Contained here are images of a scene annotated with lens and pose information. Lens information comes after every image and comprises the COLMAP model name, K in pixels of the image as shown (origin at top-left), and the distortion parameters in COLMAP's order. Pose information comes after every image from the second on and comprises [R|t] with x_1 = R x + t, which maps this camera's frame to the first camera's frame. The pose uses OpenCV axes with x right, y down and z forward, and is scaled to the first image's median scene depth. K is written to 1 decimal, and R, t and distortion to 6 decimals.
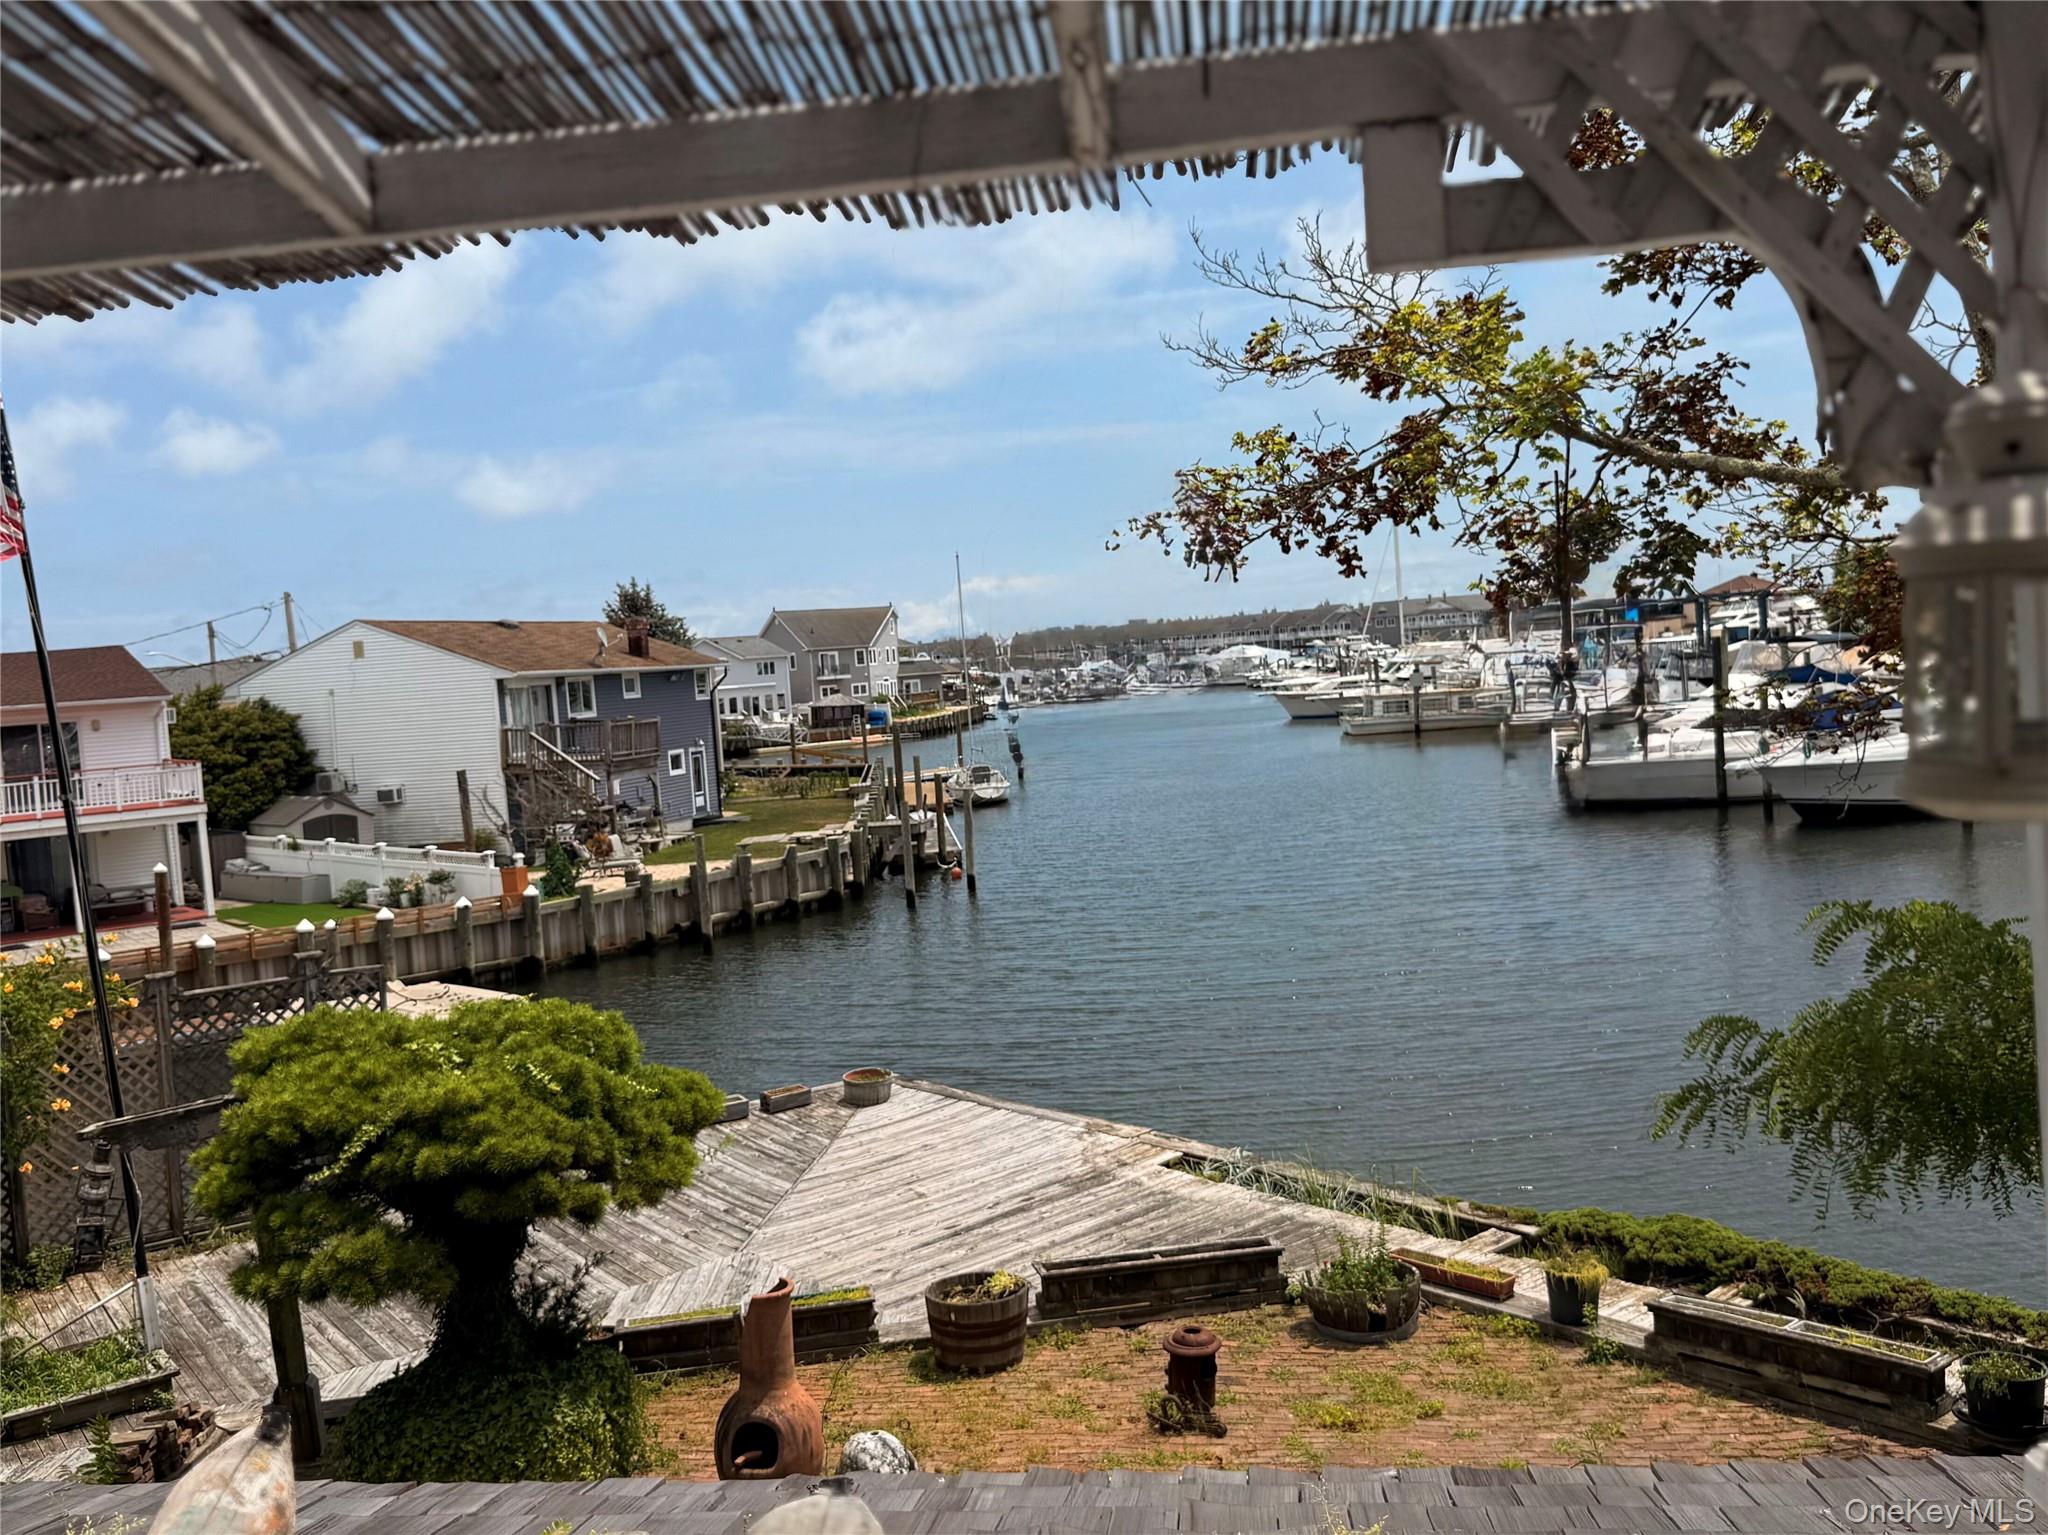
lens RADIAL K [[1412.3, 0, 991.4], [0, 1412.3, 768.6], [0, 0, 1]] dist [0.050498, -0.079642]
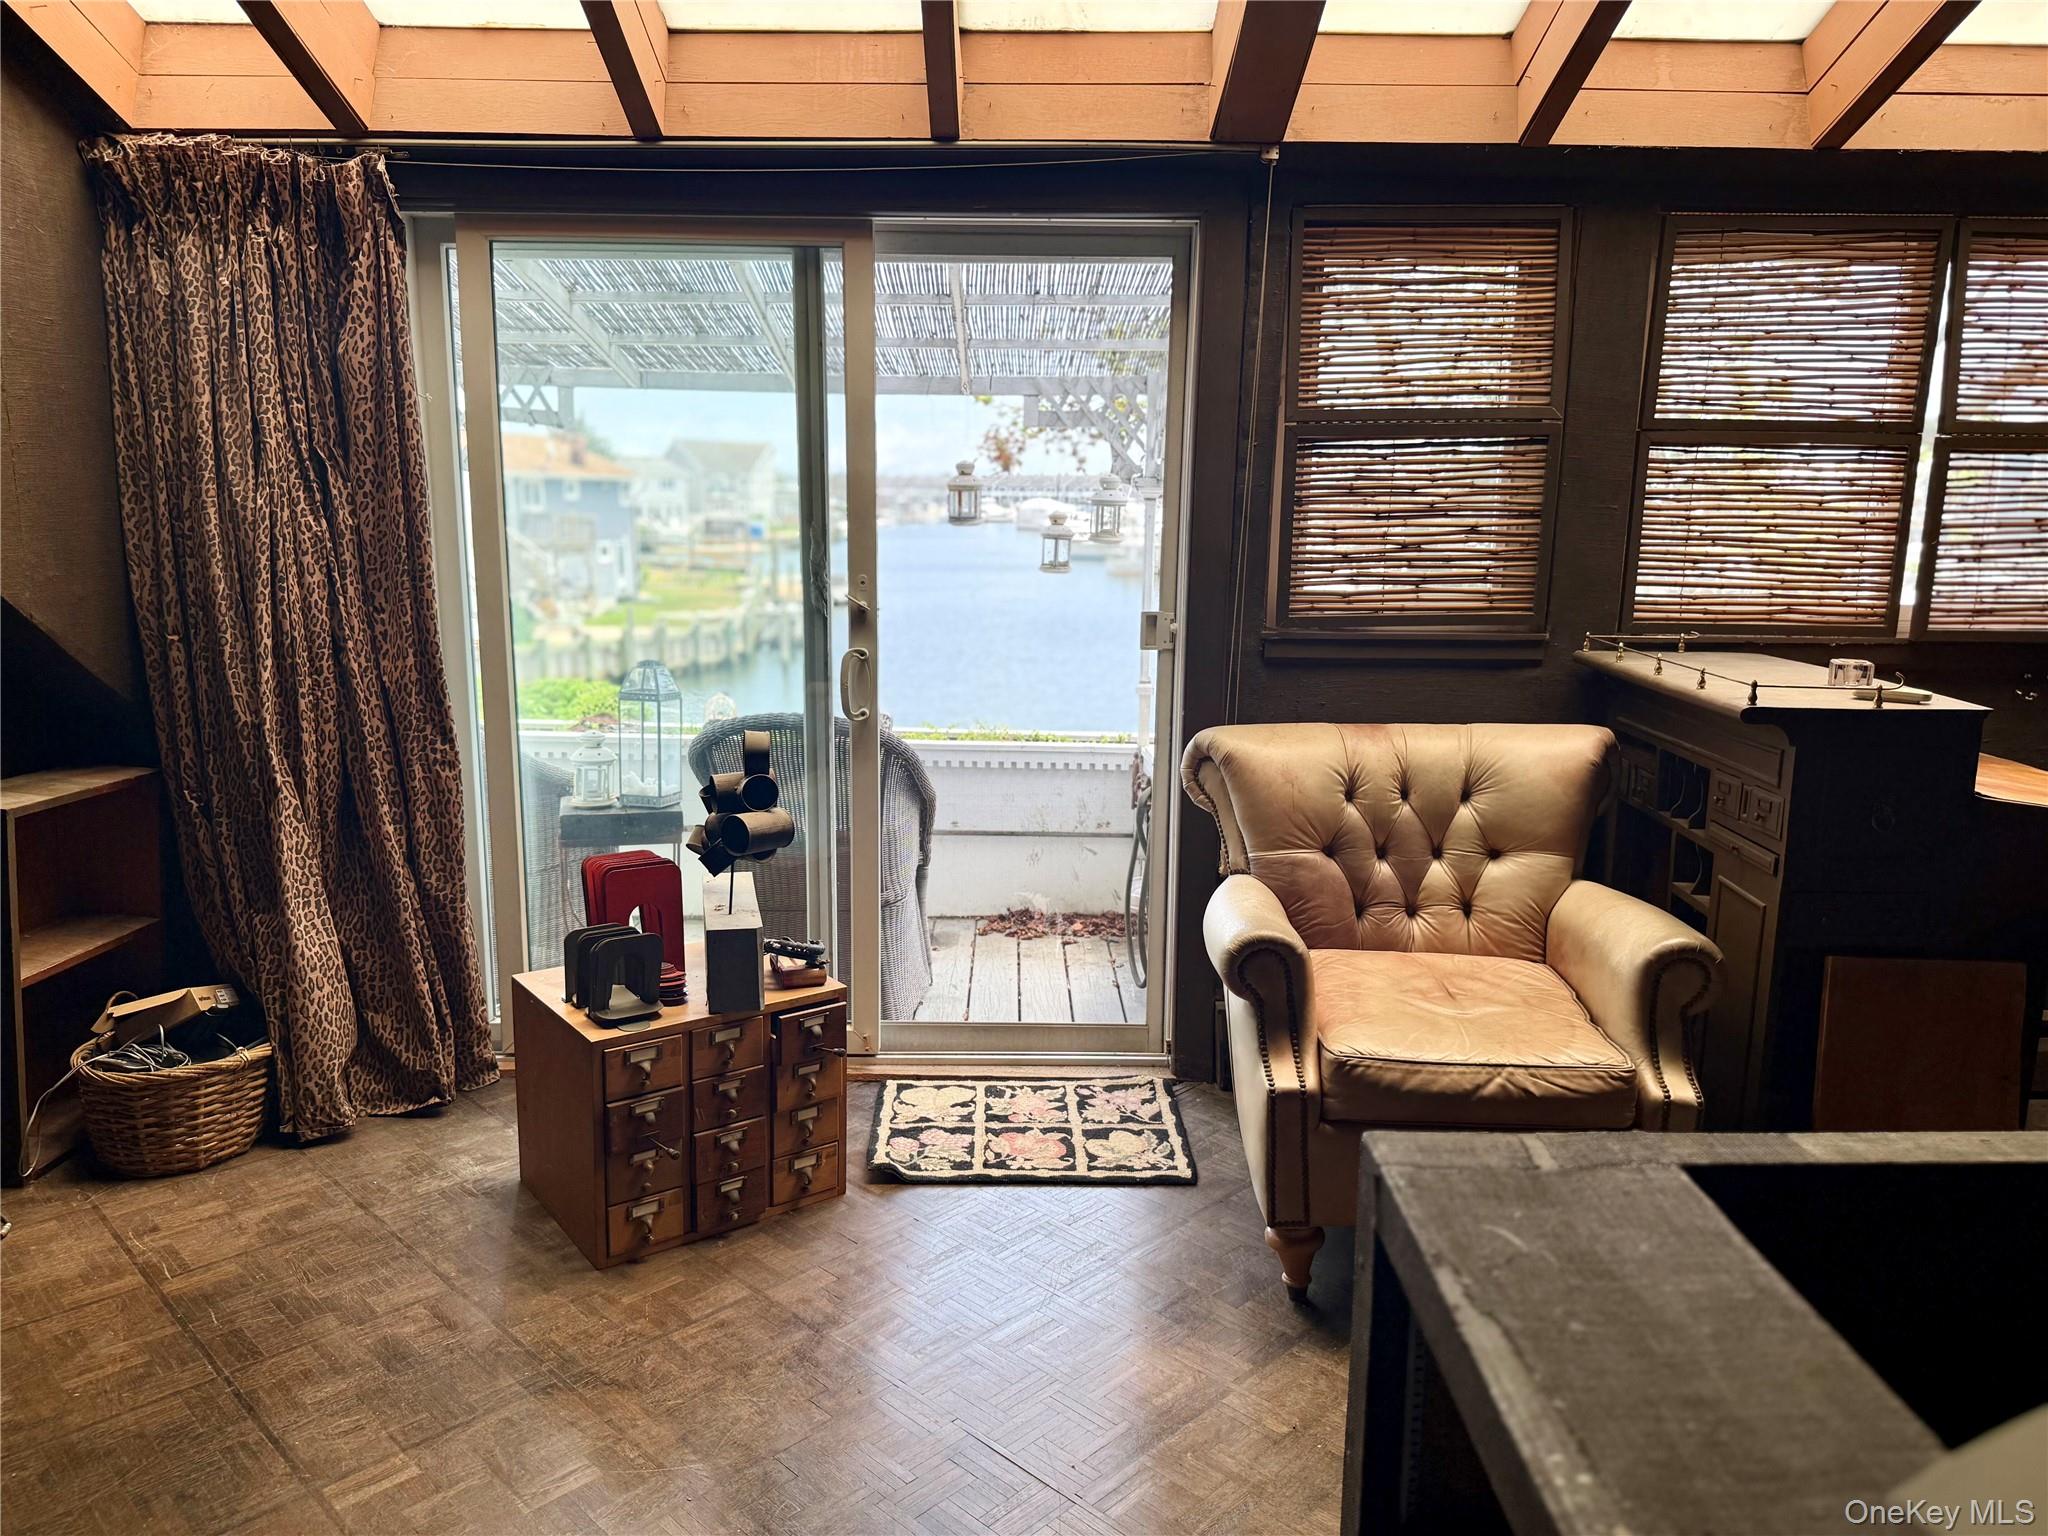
lens RADIAL K [[1412.3, 0, 991.4], [0, 1412.3, 769.1], [0, 0, 1]] dist [0.050498, -0.079642]
pose [[0.988214, 0.063567, 0.139255, -0.040618], [-0.078891, 0.991077, 0.107439, 0.025404], [-0.131183, -0.117159, 0.984411, -0.349767]]
